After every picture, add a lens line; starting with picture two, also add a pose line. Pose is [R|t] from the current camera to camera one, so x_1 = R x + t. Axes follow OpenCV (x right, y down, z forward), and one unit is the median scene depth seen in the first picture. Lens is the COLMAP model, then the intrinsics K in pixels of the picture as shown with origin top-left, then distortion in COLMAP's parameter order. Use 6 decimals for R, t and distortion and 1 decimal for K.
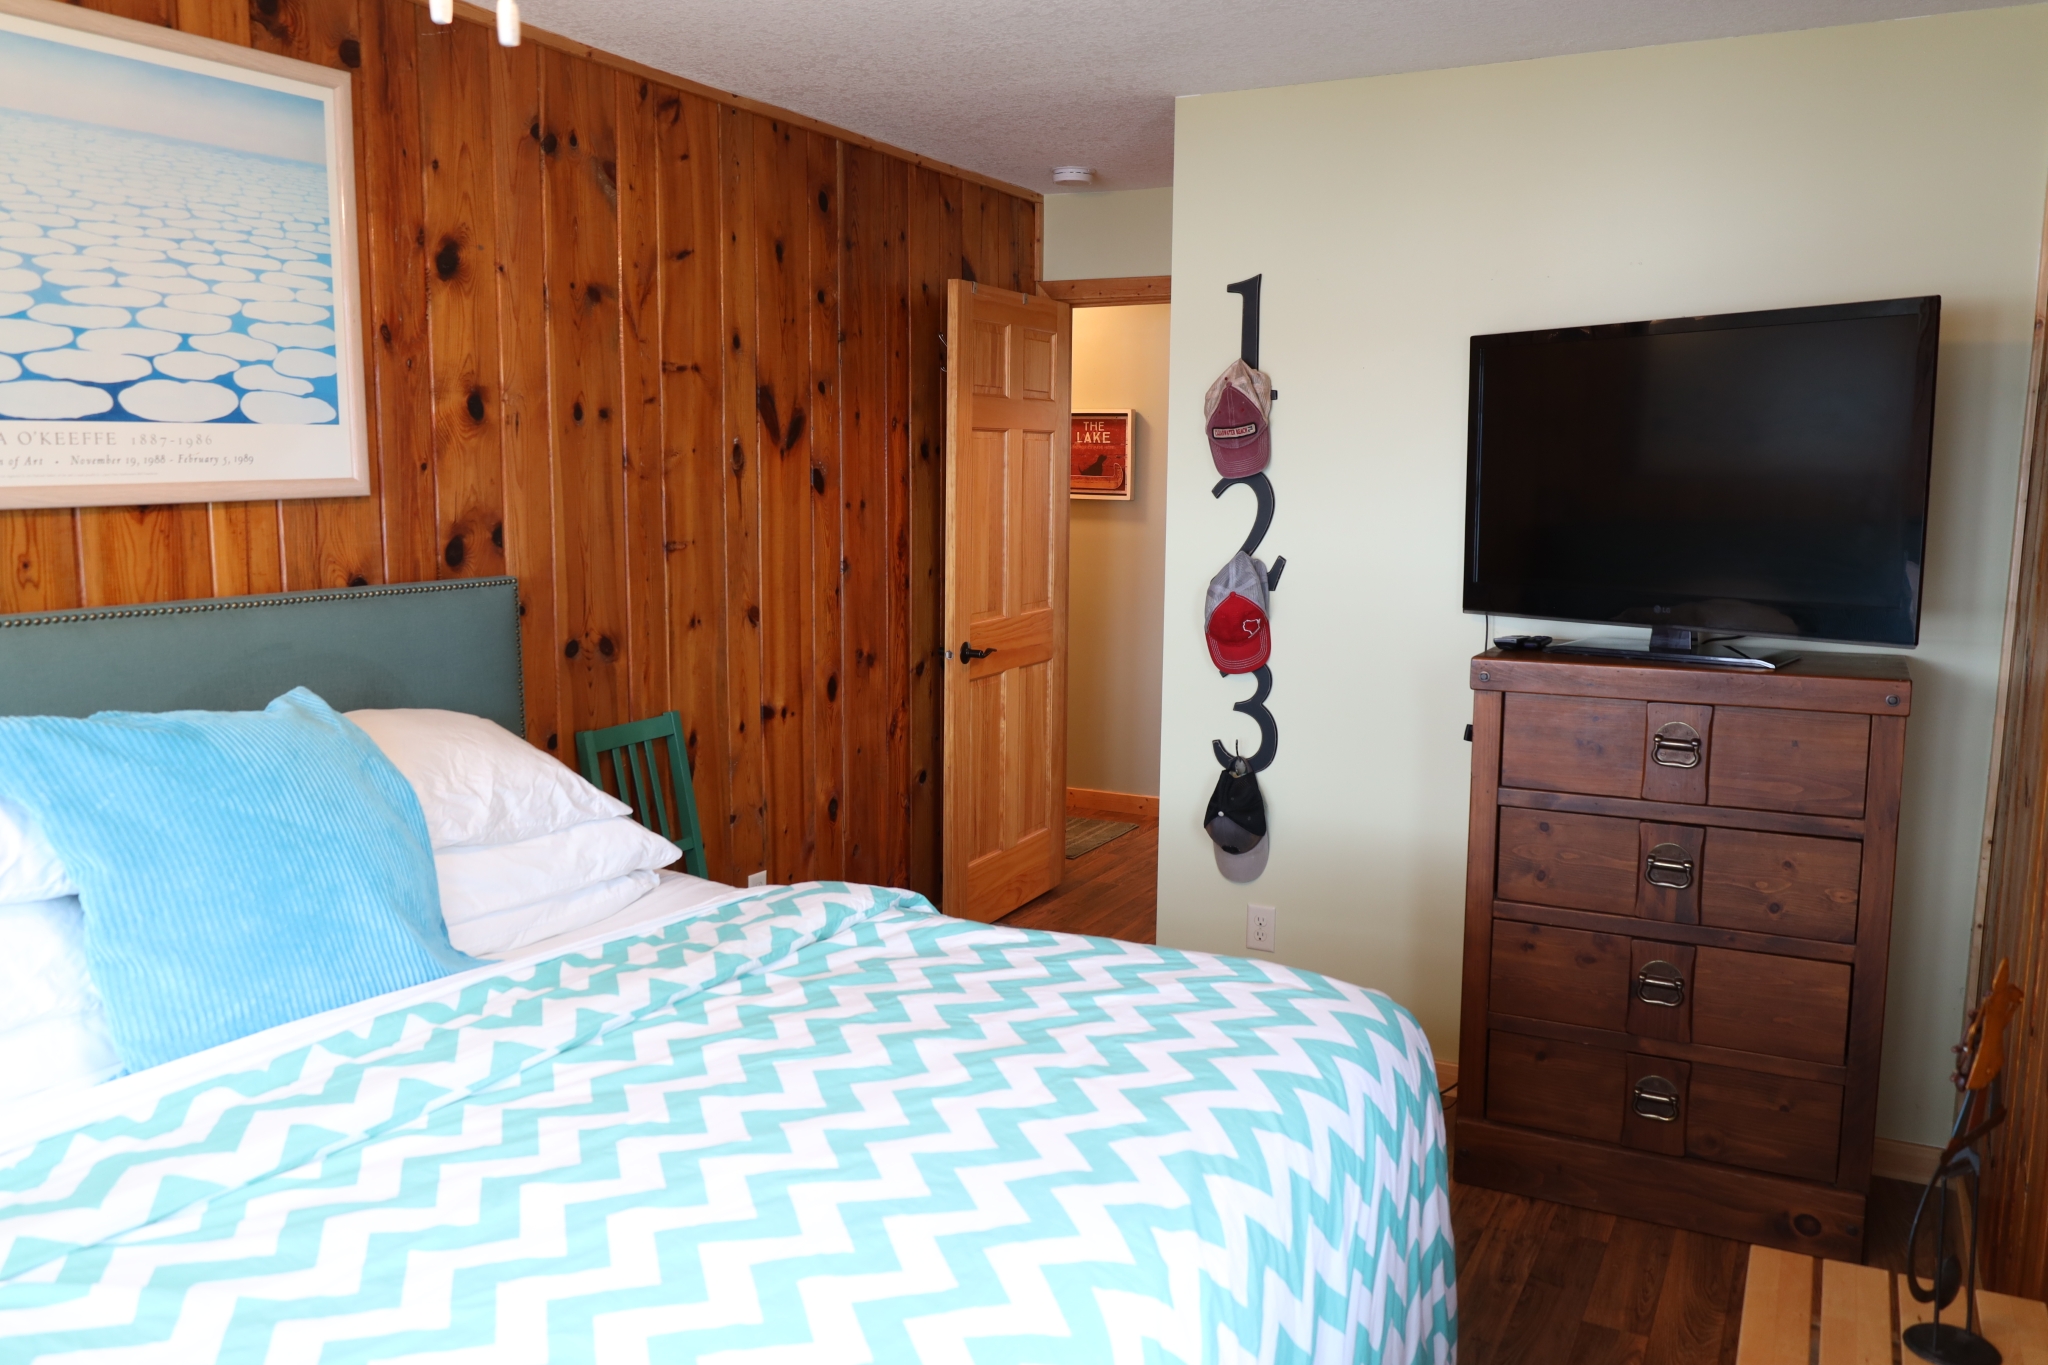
lens RADIAL K [[1550.8, 0, 1024.0], [0, 1550.8, 682.5], [0, 0, 1]] dist [-0.001764, -0.005561]
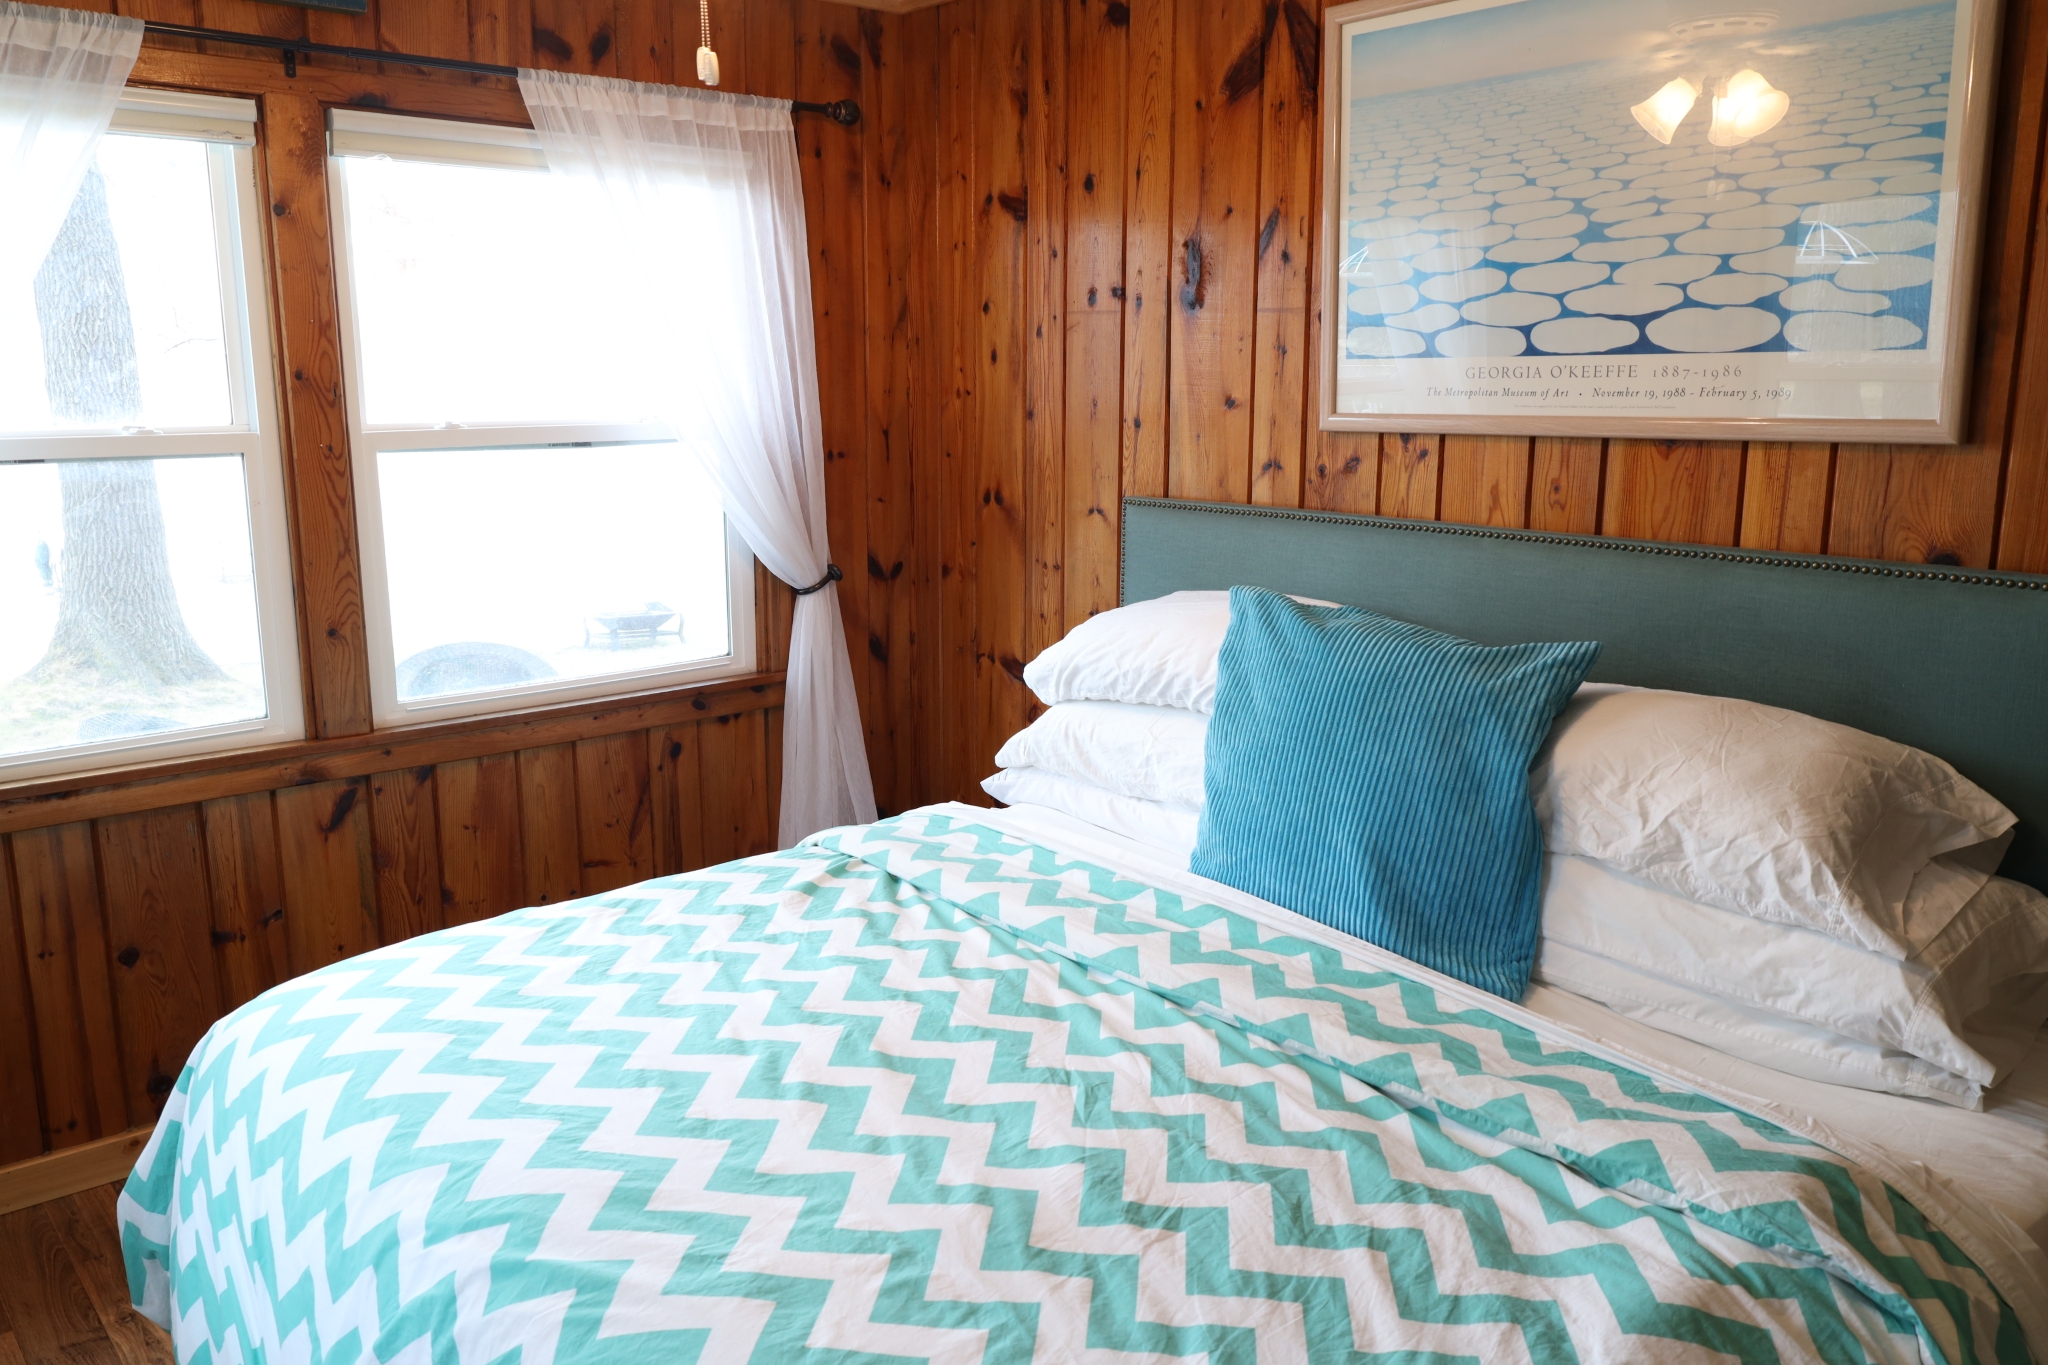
lens RADIAL K [[1550.8, 0, 1024.0], [0, 1550.8, 682.5], [0, 0, 1]] dist [-0.001764, -0.005561]
pose [[-0.343882, 0.176985, -0.922183, 0.499059], [-0.138295, 0.961822, 0.236163, -0.143625], [0.928773, 0.208745, -0.306277, 0.966484]]
